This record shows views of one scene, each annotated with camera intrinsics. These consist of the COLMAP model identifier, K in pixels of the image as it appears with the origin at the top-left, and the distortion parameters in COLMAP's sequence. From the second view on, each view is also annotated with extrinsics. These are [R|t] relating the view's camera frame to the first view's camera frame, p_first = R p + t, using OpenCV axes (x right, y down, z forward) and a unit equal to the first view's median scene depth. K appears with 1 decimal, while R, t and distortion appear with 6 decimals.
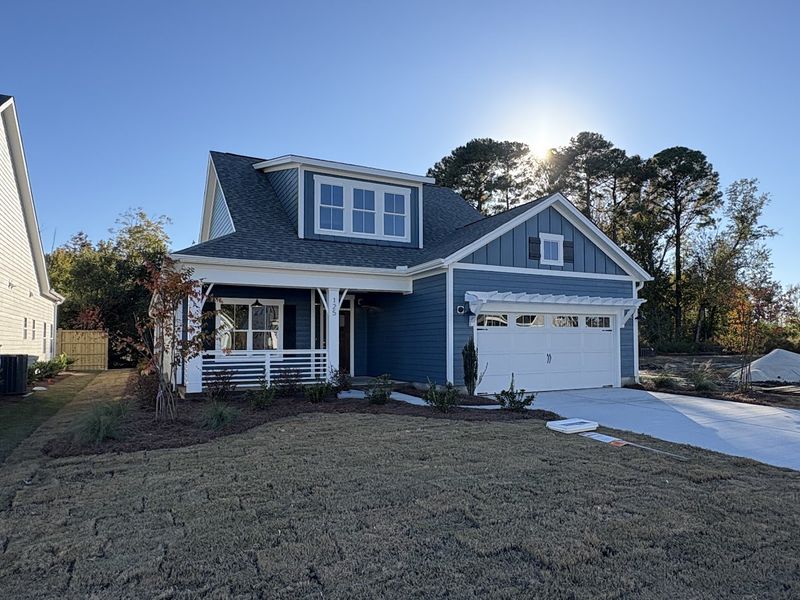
lens RADIAL K [[549.5, 0, 438.1], [0, 549.5, 322.6], [0, 0, 1]] dist [-0.002253, -0.002711]
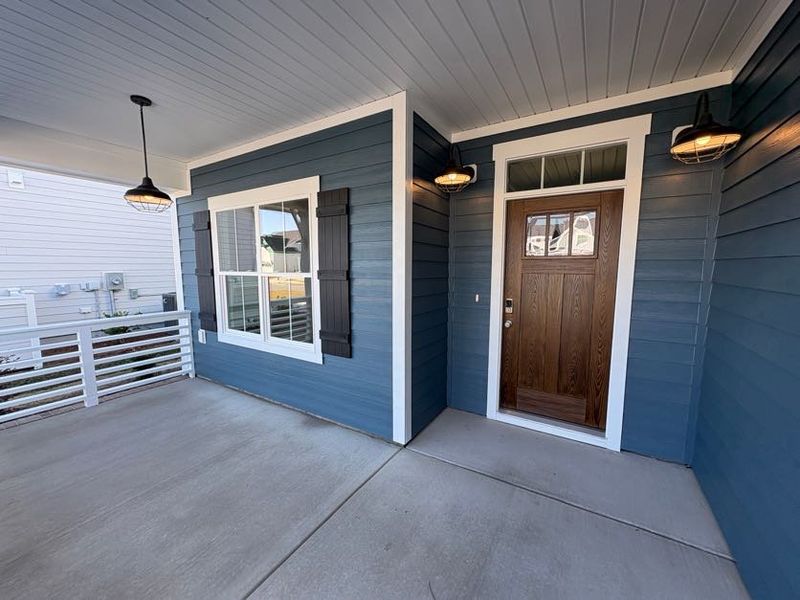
lens RADIAL K [[316.5, 0, 397.9], [0, 316.5, 301.6], [0, 0, 1]] dist [0.001948, -0.002031]
pose [[0.501908, 0.104653, -0.858566, -0.096408], [0.029702, 0.989982, 0.138034, 0.006130], [0.864411, -0.094781, 0.493771, 0.962236]]
